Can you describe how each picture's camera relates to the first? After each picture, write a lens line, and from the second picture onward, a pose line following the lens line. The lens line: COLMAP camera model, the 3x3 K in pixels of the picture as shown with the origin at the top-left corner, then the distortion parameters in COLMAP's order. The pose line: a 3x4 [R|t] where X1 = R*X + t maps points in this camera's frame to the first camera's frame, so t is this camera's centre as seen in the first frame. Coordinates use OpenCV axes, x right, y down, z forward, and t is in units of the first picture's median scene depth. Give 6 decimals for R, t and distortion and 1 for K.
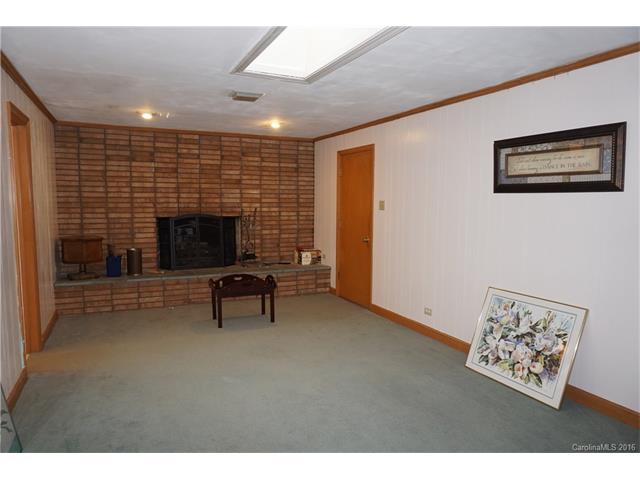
lens RADIAL K [[436.3, 0, 321.4], [0, 436.3, 238.2], [0, 0, 1]] dist [-0.040013, 0.027370]
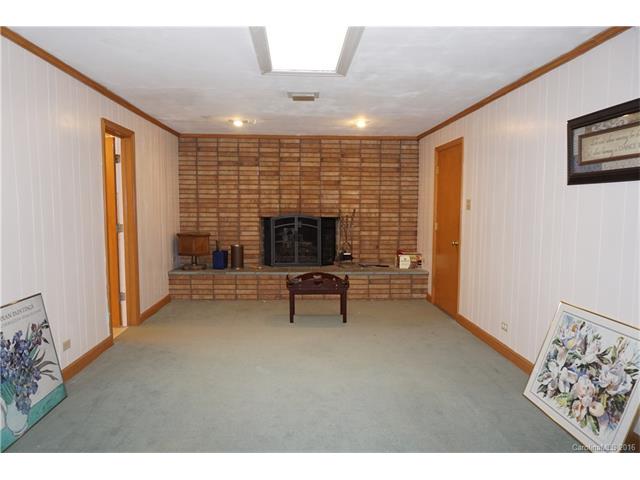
lens RADIAL K [[436.3, 0, 317.6], [0, 436.3, 238.3], [0, 0, 1]] dist [-0.040013, 0.027370]
pose [[0.922686, 0.025707, -0.384694, 0.189831], [-0.031355, 0.999473, -0.008415, 0.010799], [0.384275, 0.019826, 0.923006, 0.056290]]
